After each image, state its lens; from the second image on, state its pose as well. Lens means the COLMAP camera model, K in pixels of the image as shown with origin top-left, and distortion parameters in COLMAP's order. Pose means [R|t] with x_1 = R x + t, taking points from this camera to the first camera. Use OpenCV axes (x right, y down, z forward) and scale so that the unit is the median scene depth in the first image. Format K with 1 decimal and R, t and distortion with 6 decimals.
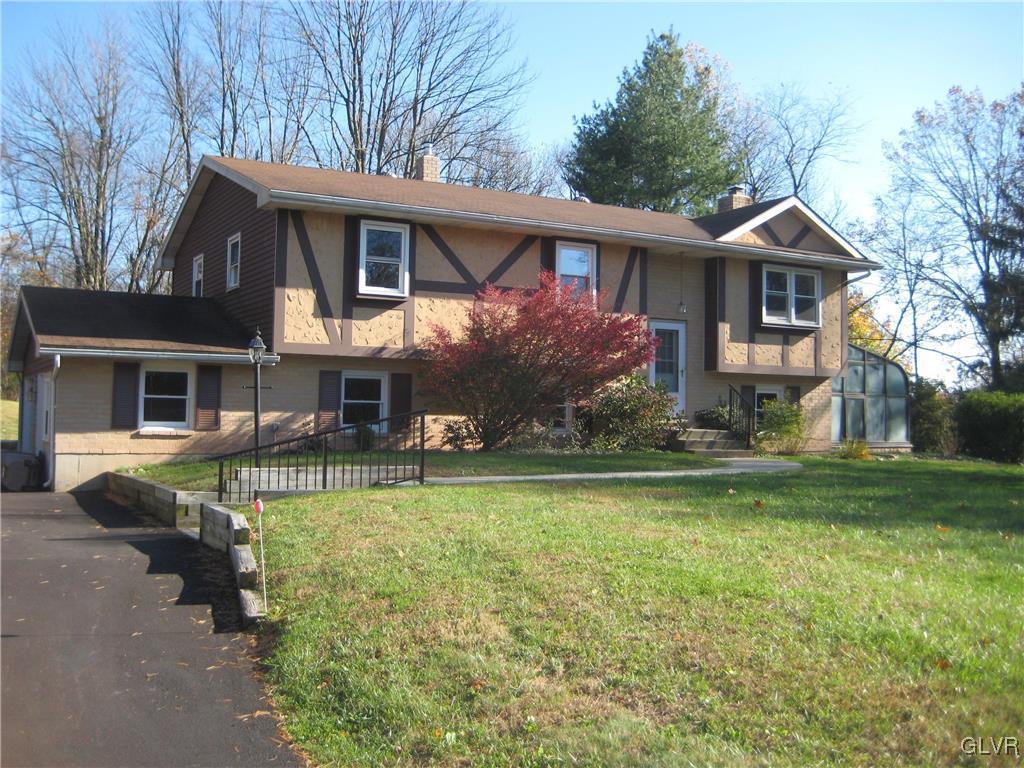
lens RADIAL K [[1095.7, 0, 512.0], [0, 1095.7, 384.0], [0, 0, 1]] dist [-0.083998, 0.014392]
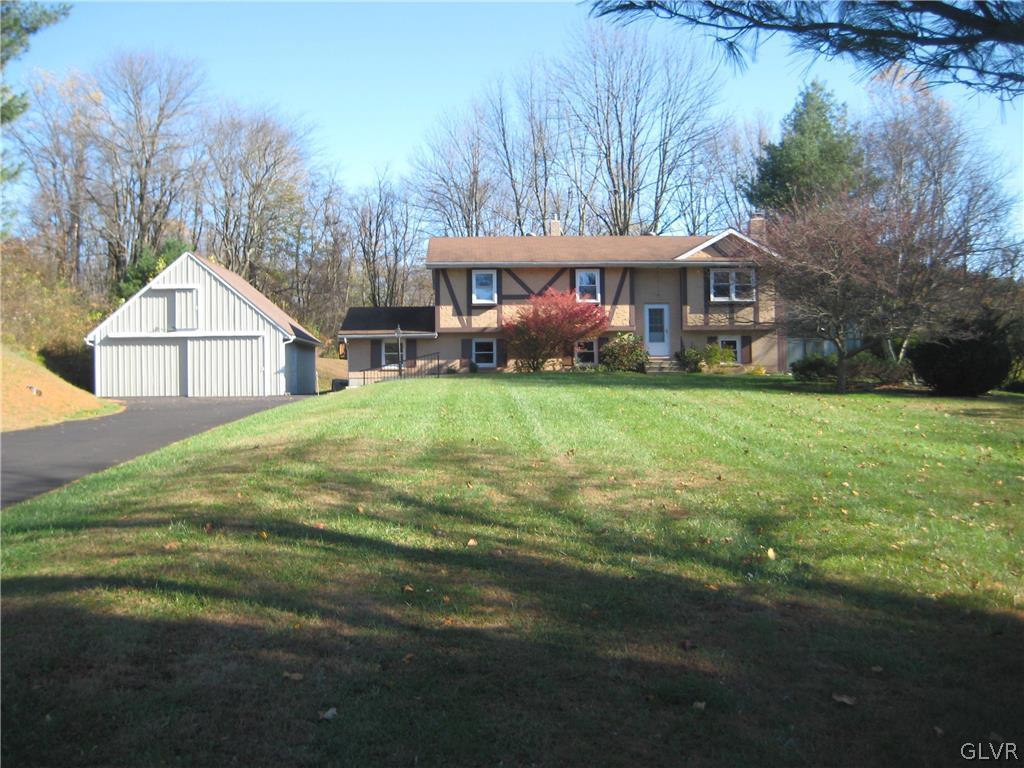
lens RADIAL K [[1095.7, 0, 512.0], [0, 1095.7, 384.0], [0, 0, 1]] dist [-0.083998, 0.014392]
pose [[0.893672, -0.024581, -0.448047, 0.888669], [0.039741, 0.998910, 0.024465, 0.027065], [0.446958, -0.039669, 0.893675, -0.915174]]
